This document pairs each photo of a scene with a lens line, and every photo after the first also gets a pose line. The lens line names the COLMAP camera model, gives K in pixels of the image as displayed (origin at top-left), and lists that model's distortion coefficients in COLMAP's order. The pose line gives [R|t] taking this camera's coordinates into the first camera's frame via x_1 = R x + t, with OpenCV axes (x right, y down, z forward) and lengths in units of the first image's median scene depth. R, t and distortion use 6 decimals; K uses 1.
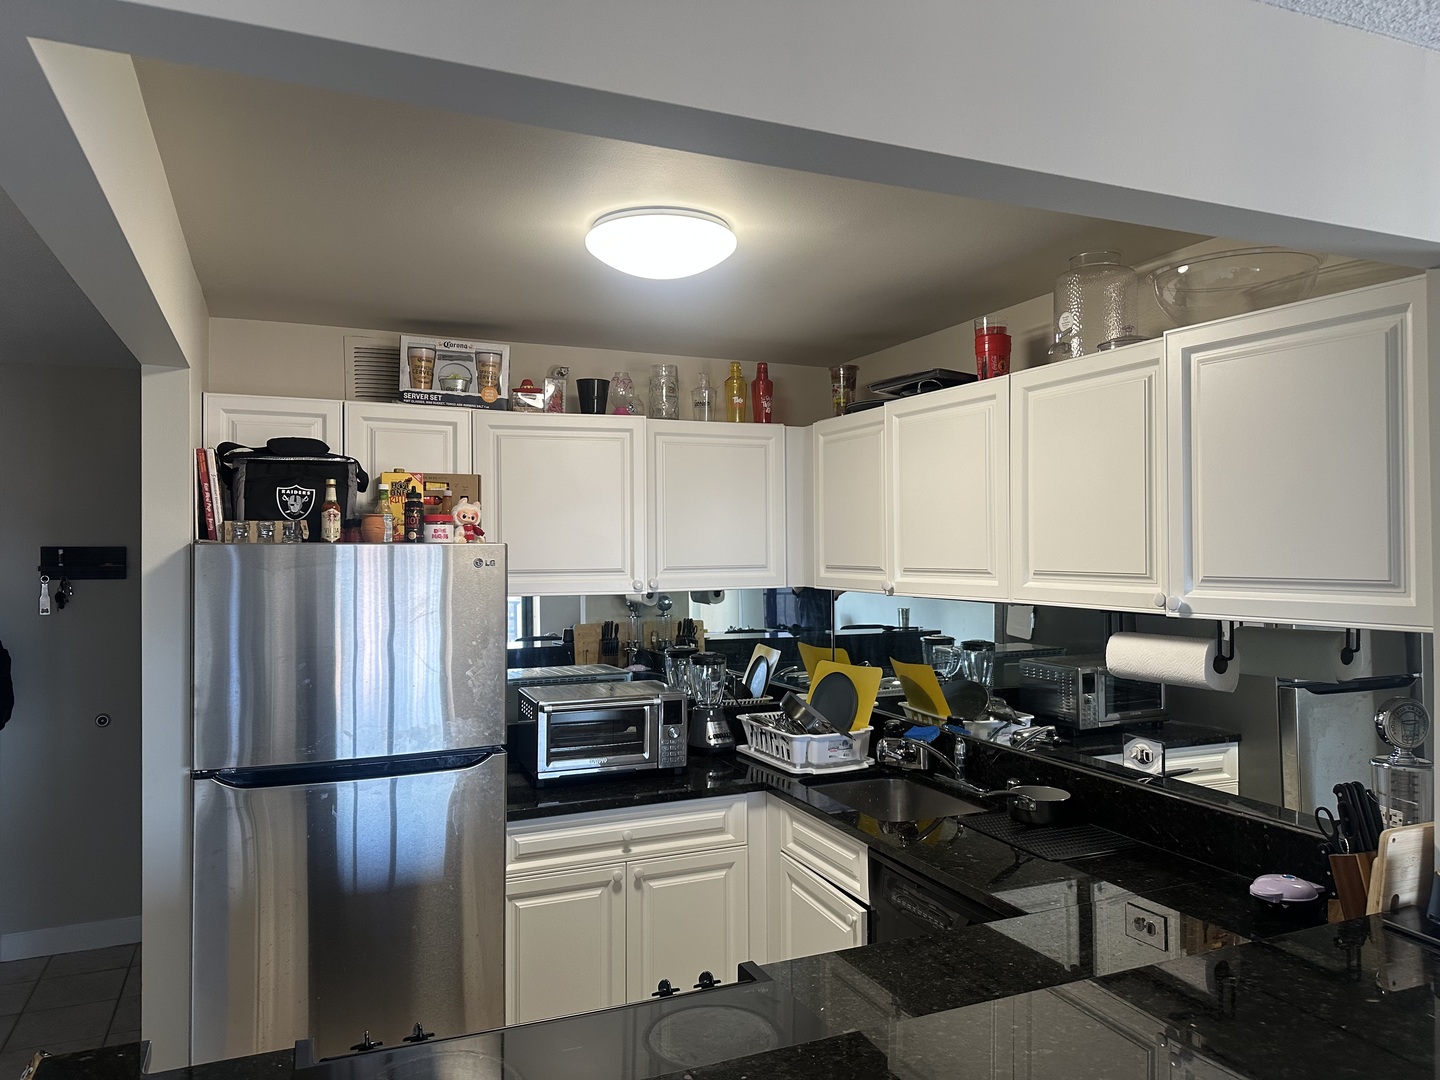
lens RADIAL K [[1013.5, 0, 720.0], [0, 1013.5, 540.0], [0, 0, 1]] dist [0.012730, -0.006018]
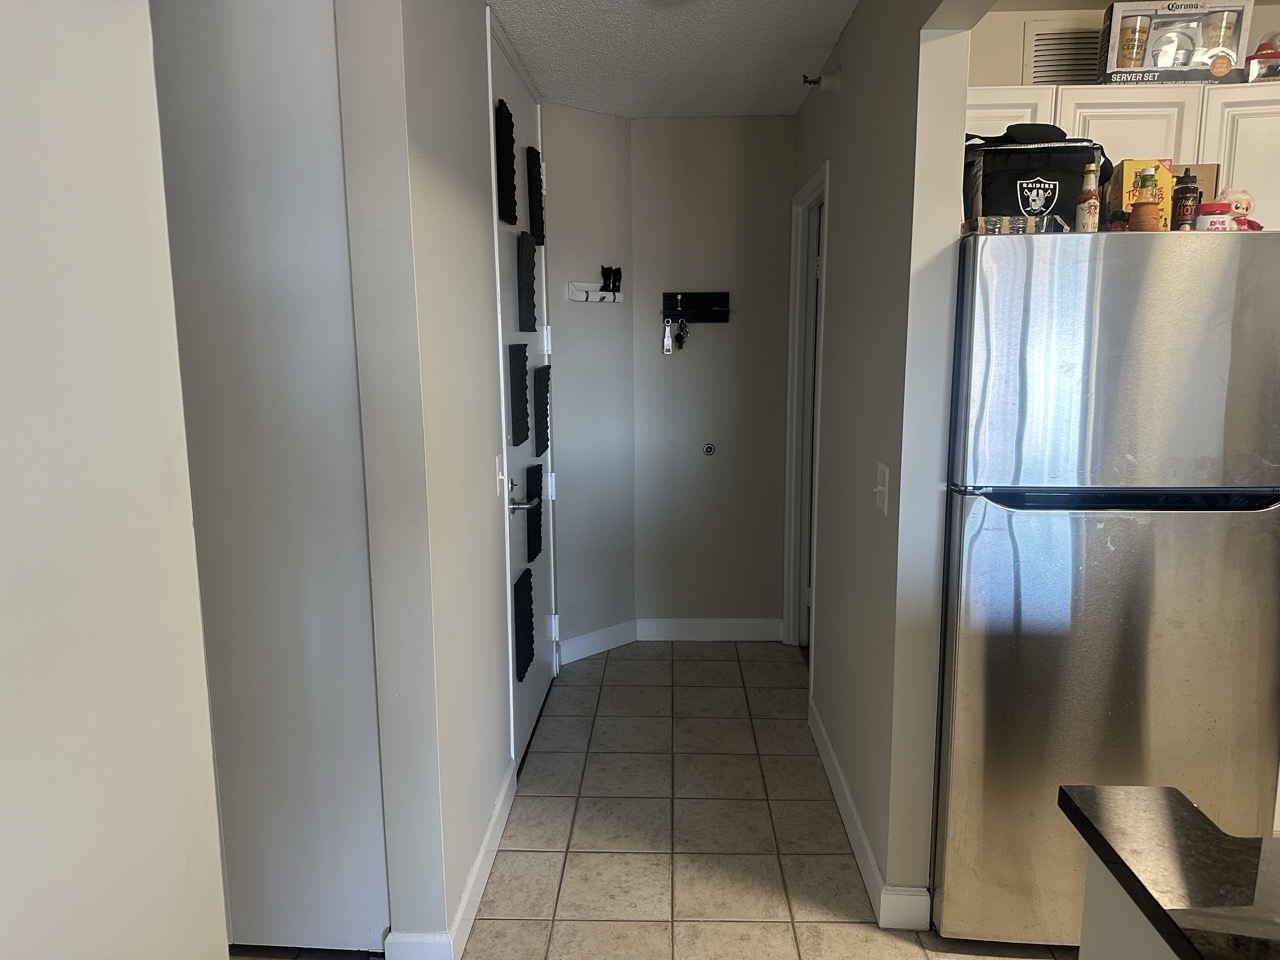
lens RADIAL K [[900.8, 0, 640.0], [0, 900.8, 480.0], [0, 0, 1]] dist [0.012730, -0.006018]
pose [[0.894994, 0.061782, -0.441779, -0.355581], [0.013648, 0.986106, 0.165554, 0.067714], [0.445869, -0.154199, 0.881716, 0.117928]]
